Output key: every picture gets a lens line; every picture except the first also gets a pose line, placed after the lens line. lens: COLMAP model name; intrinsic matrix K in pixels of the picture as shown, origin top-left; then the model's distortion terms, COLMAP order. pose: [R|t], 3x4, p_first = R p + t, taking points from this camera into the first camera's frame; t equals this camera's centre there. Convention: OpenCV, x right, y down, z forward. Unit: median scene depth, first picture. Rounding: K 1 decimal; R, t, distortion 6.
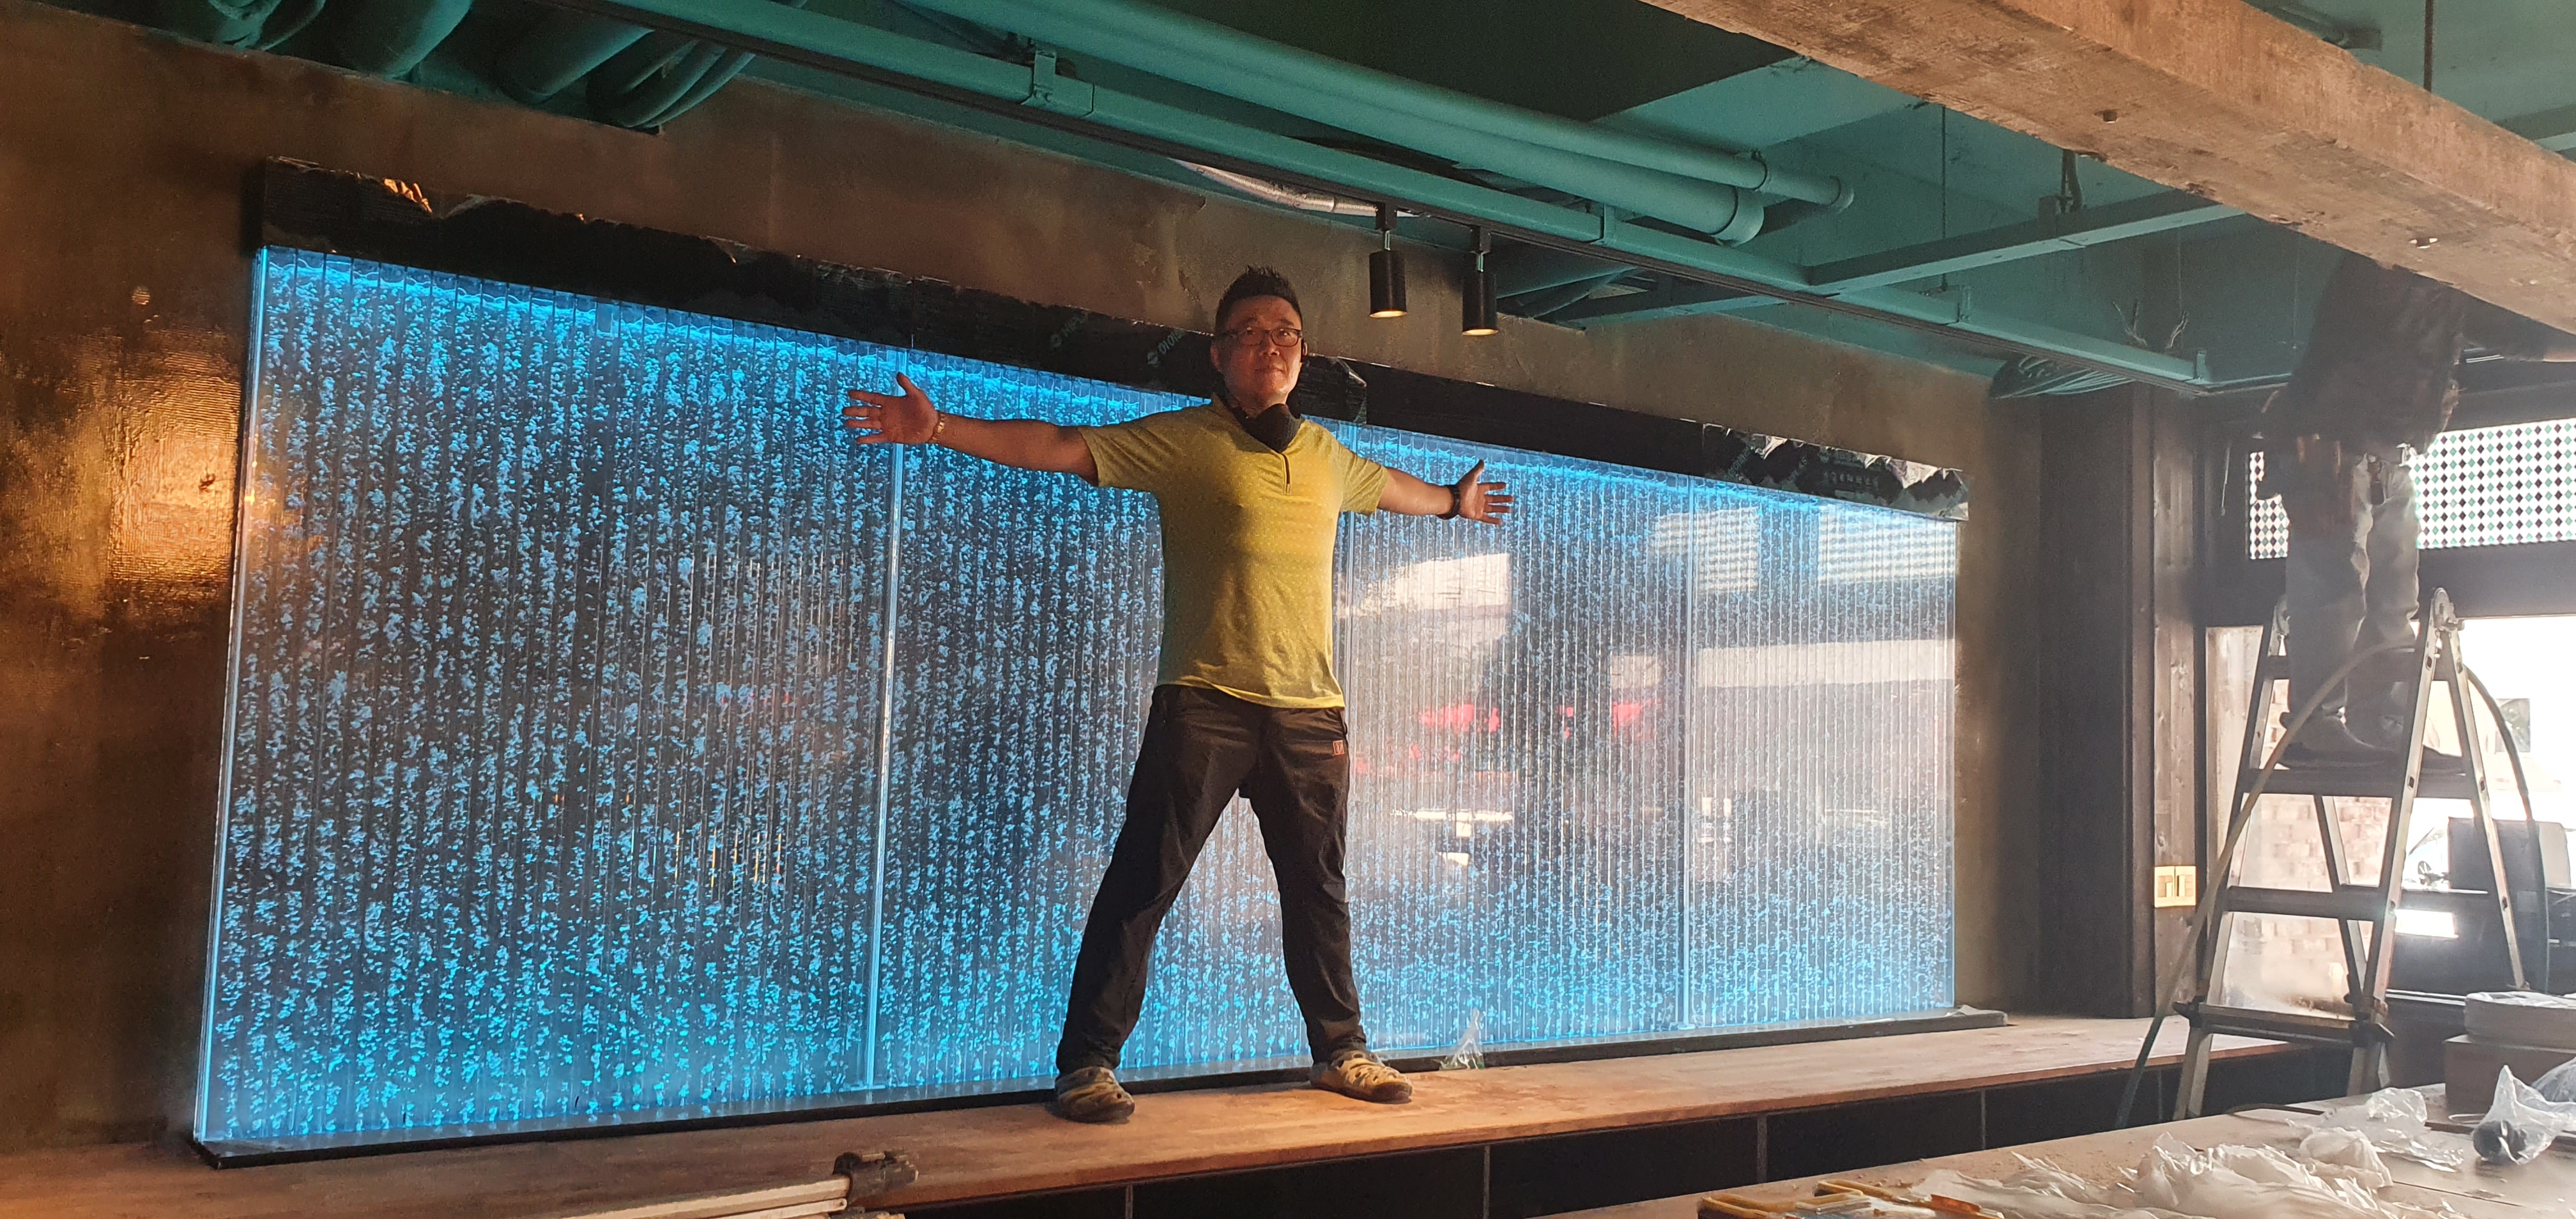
lens RADIAL K [[1959.8, 0, 1288.5], [0, 1959.8, 579.6], [0, 0, 1]] dist [0.014514, 0.005760]
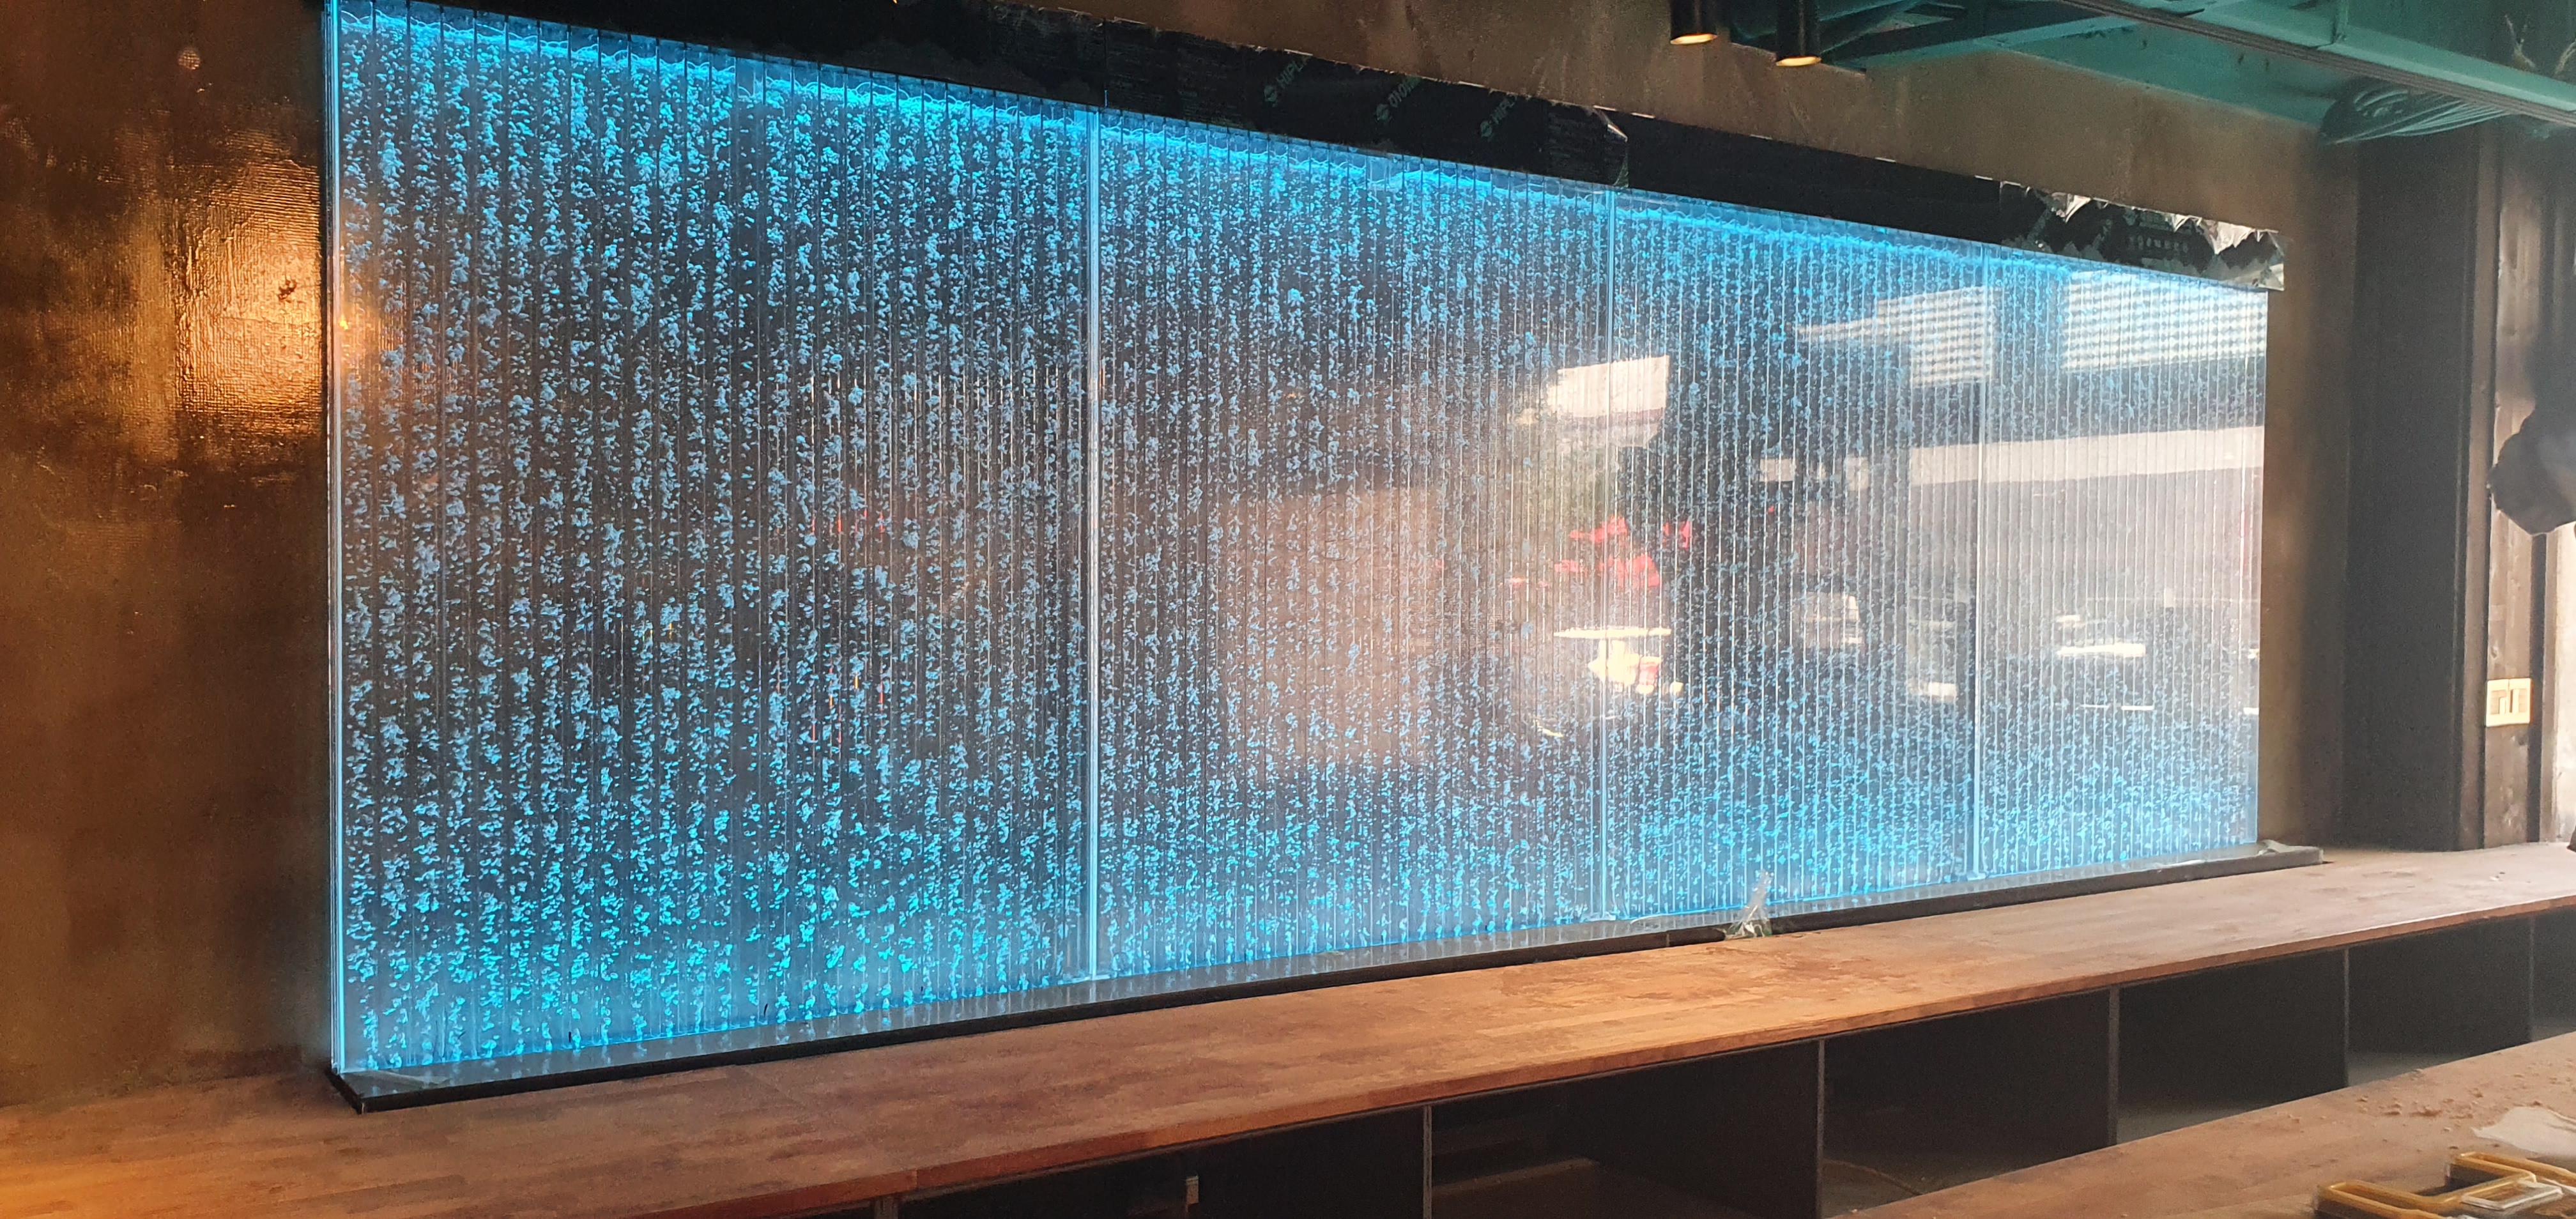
lens RADIAL K [[1959.8, 0, 1288.5], [0, 1959.8, 579.6], [0, 0, 1]] dist [0.014514, 0.005760]
pose [[0.998690, -0.023856, -0.045274, -0.072002], [0.028065, 0.995108, 0.094728, 0.003404], [0.042793, -0.095874, 0.994473, 0.139683]]
